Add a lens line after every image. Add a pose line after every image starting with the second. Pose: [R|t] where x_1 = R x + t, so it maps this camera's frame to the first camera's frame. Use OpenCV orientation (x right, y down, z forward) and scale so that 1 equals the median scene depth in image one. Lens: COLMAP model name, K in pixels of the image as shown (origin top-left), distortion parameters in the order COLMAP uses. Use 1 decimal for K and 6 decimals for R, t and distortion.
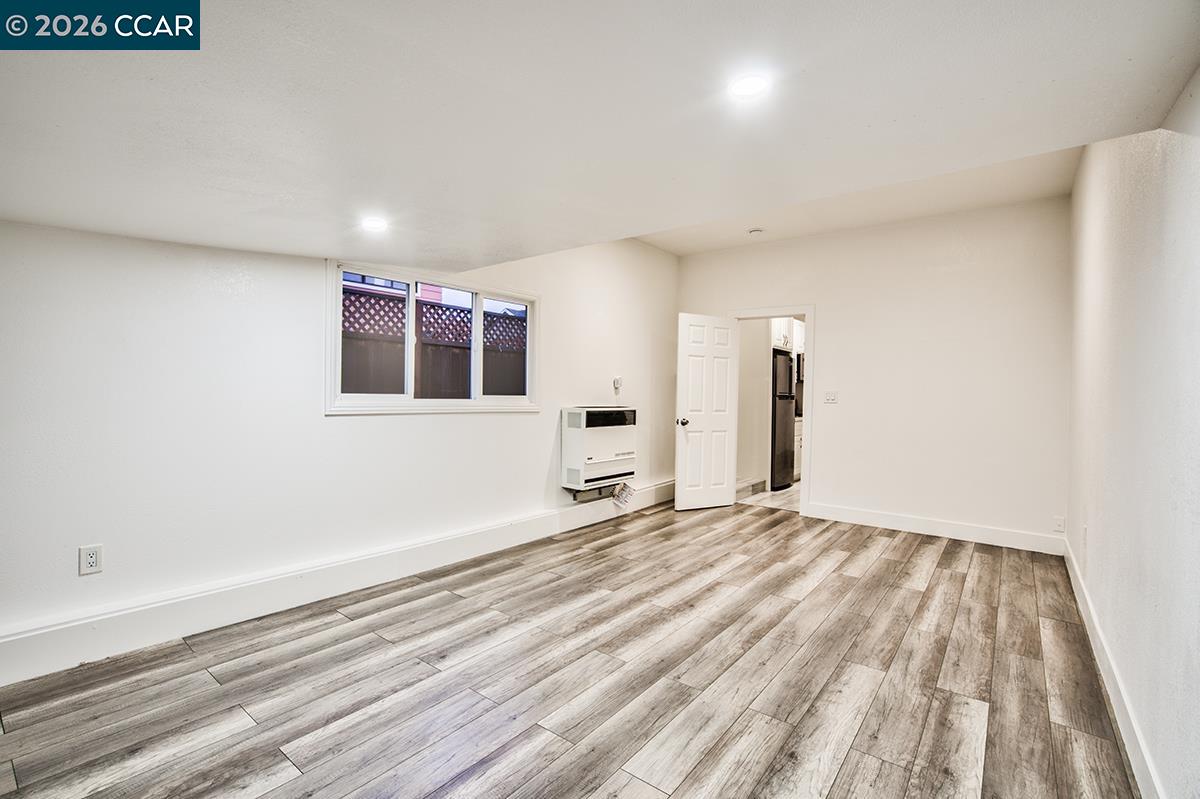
lens RADIAL K [[548.1, 0, 599.7], [0, 548.1, 394.2], [0, 0, 1]] dist [-0.056977, 0.019930]
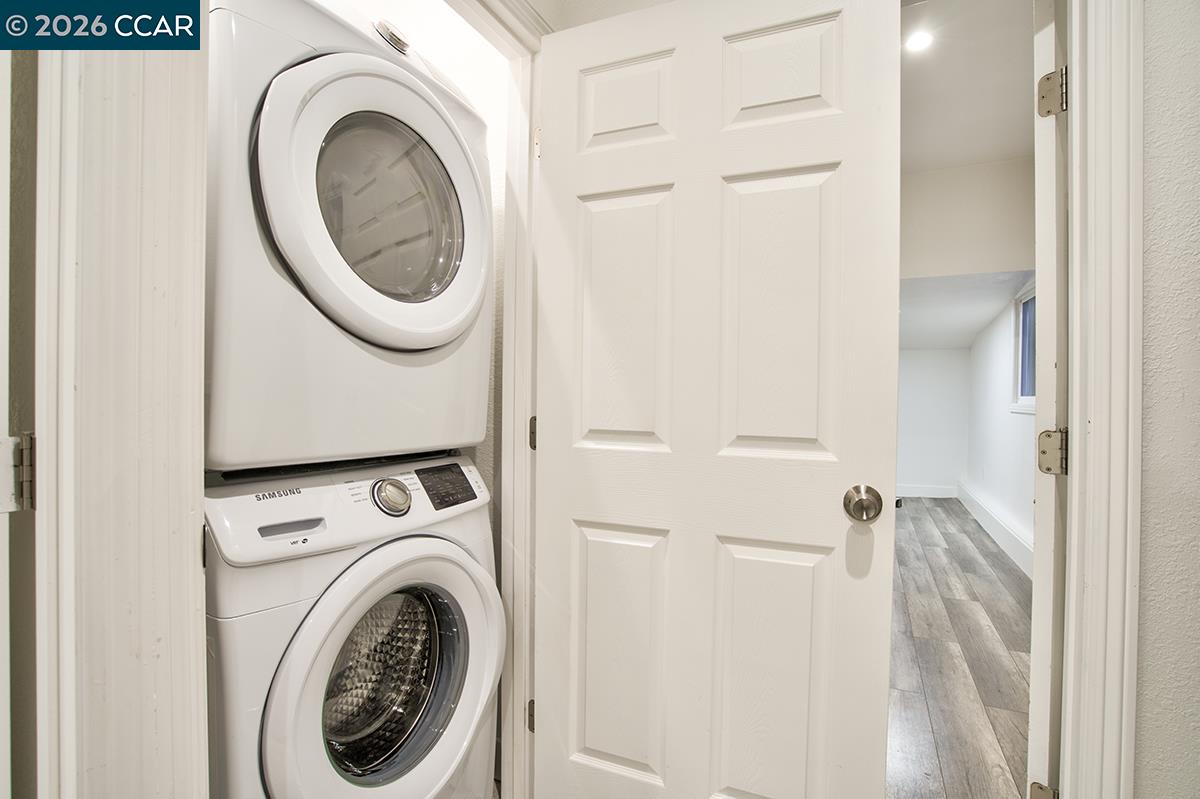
lens RADIAL K [[548.1, 0, 593.5], [0, 548.1, 400.6], [0, 0, 1]] dist [-0.056977, 0.019930]
pose [[-0.981209, -0.021115, -0.191788, 0.860739], [-0.021618, 0.999766, 0.000533, 0.032717], [0.191732, 0.004669, -0.981436, 2.255412]]
